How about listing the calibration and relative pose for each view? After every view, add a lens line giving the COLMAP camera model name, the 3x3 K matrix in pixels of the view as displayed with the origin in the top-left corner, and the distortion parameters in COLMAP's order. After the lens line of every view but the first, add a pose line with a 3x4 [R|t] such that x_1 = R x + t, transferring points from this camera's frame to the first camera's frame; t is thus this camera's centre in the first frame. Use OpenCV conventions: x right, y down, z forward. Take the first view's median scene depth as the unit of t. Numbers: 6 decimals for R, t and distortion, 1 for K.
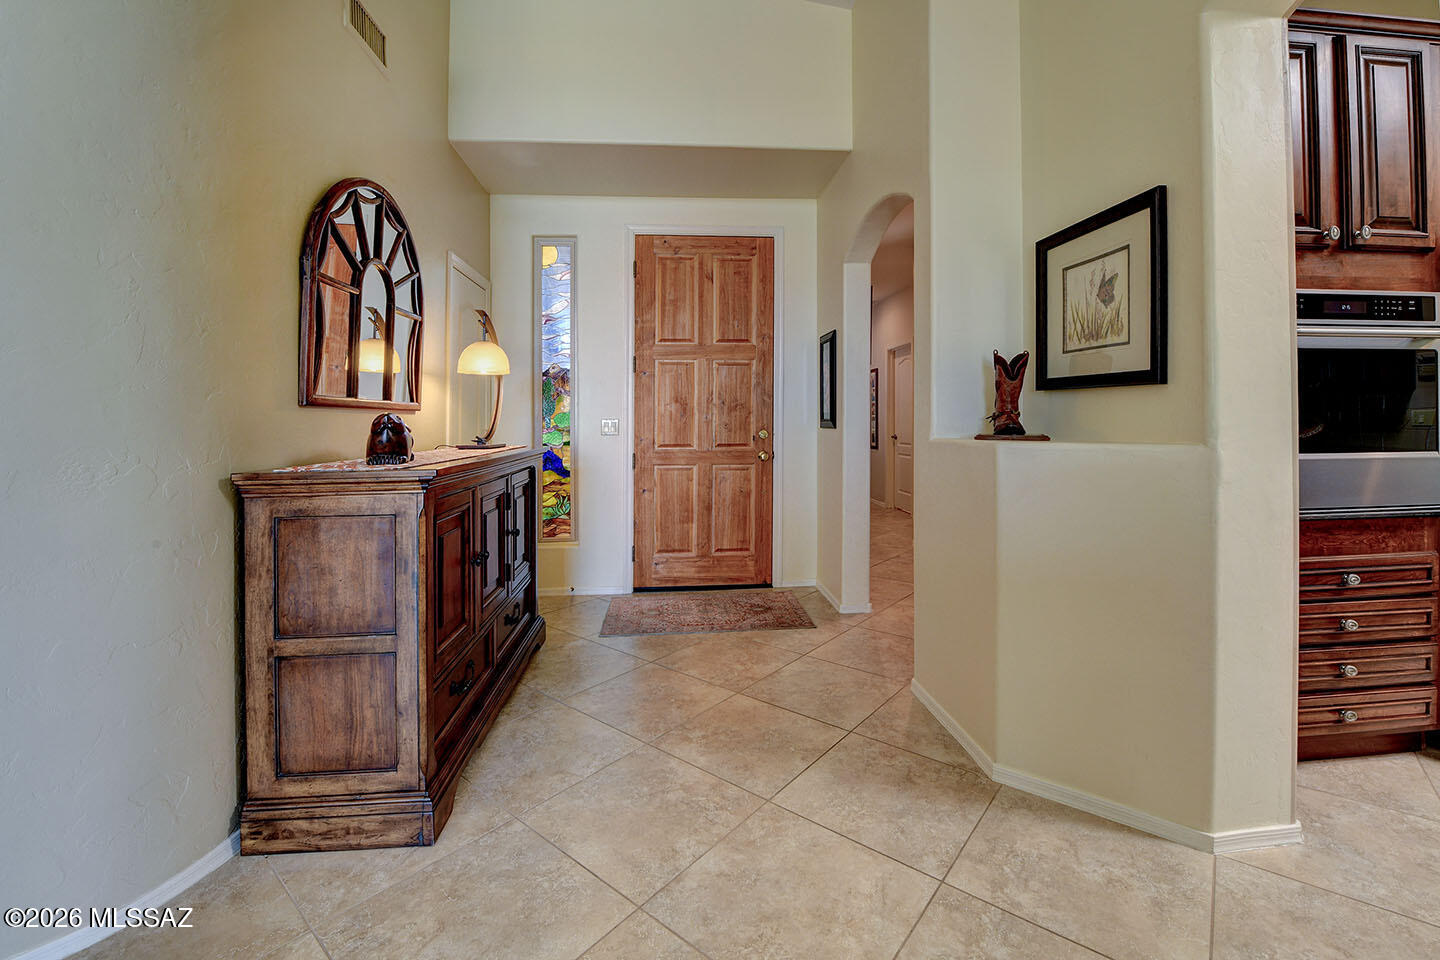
lens RADIAL K [[596.0, 0, 726.4], [0, 596.0, 422.8], [0, 0, 1]] dist [-0.015858, -0.001027]
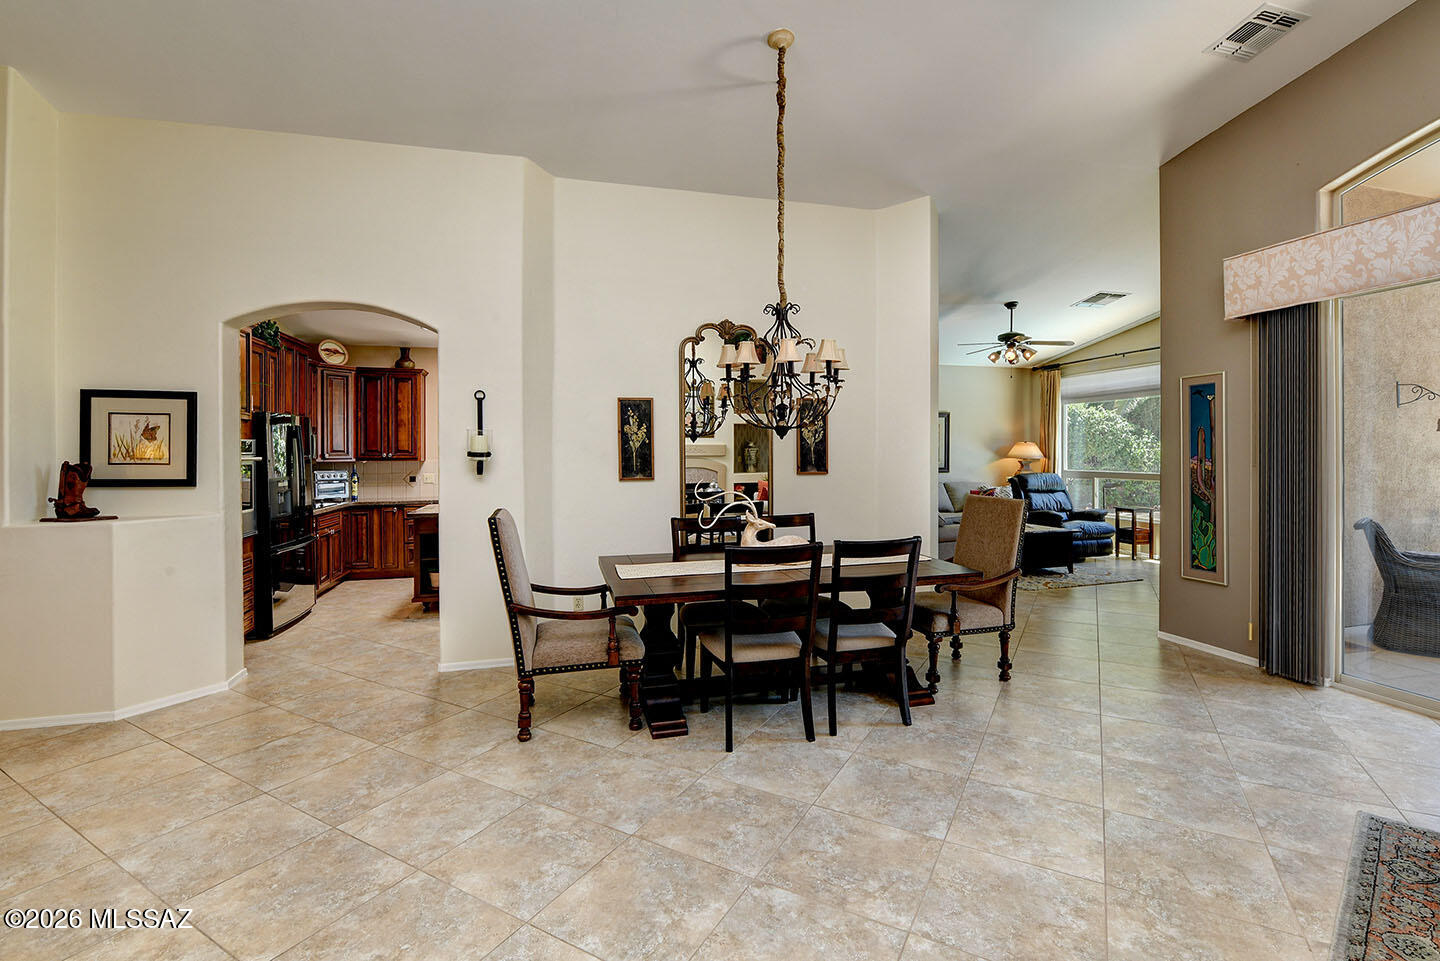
lens RADIAL K [[661.3, 0, 735.2], [0, 661.3, 453.3], [0, 0, 1]] dist [-0.015417, -0.000876]
pose [[-0.175185, 0.008422, 0.984500, -1.063294], [0.014810, 0.999873, -0.005918, -0.079676], [-0.984424, 0.013543, -0.175287, -0.271237]]
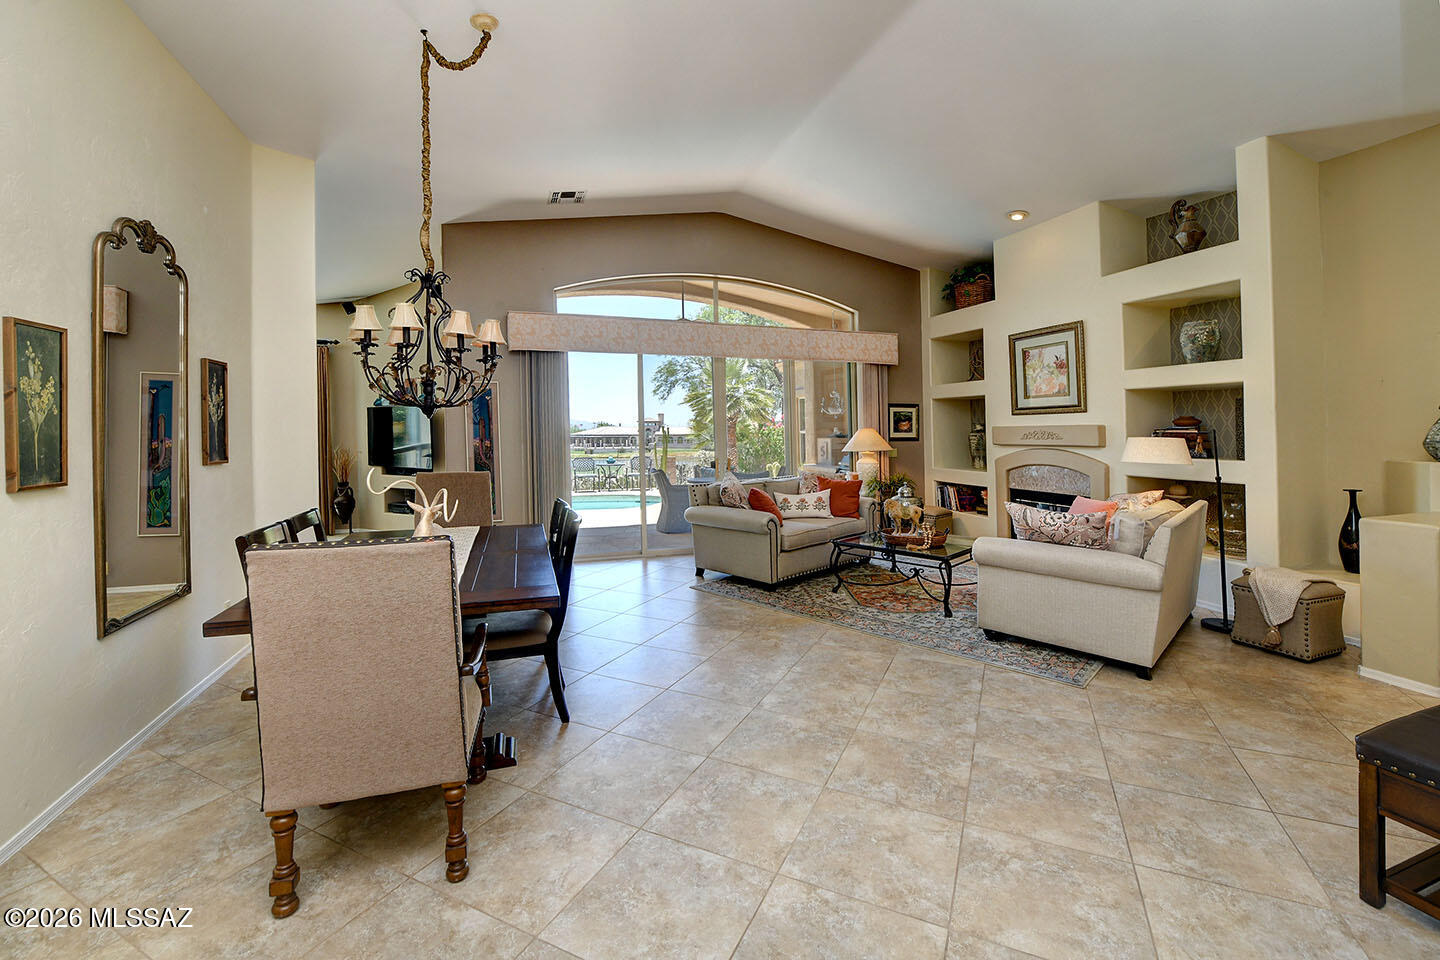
lens RADIAL K [[596.0, 0, 722.5], [0, 596.0, 414.2], [0, 0, 1]] dist [-0.015858, -0.001027]
pose [[-0.972527, 0.008983, -0.232616, -0.066094], [0.013927, 0.999711, -0.019620, -0.092840], [0.232373, -0.022320, -0.972371, 0.565618]]
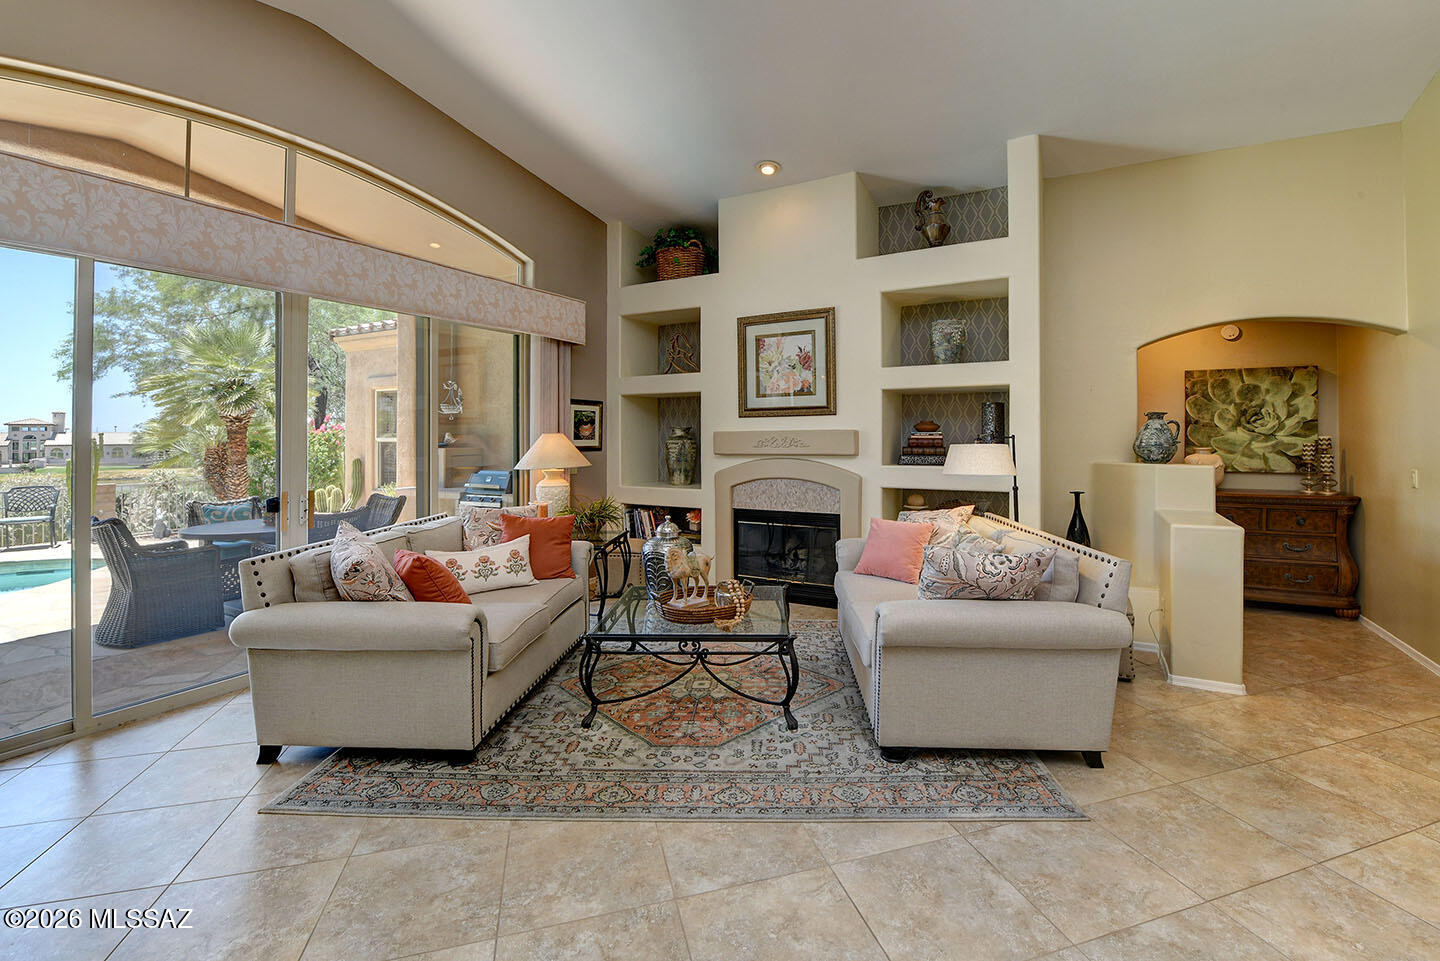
lens RADIAL K [[629.9, 0, 747.4], [0, 629.9, 415.2], [0, 0, 1]] dist [-0.017691, 0.000296]
pose [[-0.562364, -0.012247, -0.826799, -0.082213], [0.007451, 0.999775, -0.019877, -0.087009], [0.826856, -0.017339, -0.562146, -0.247011]]
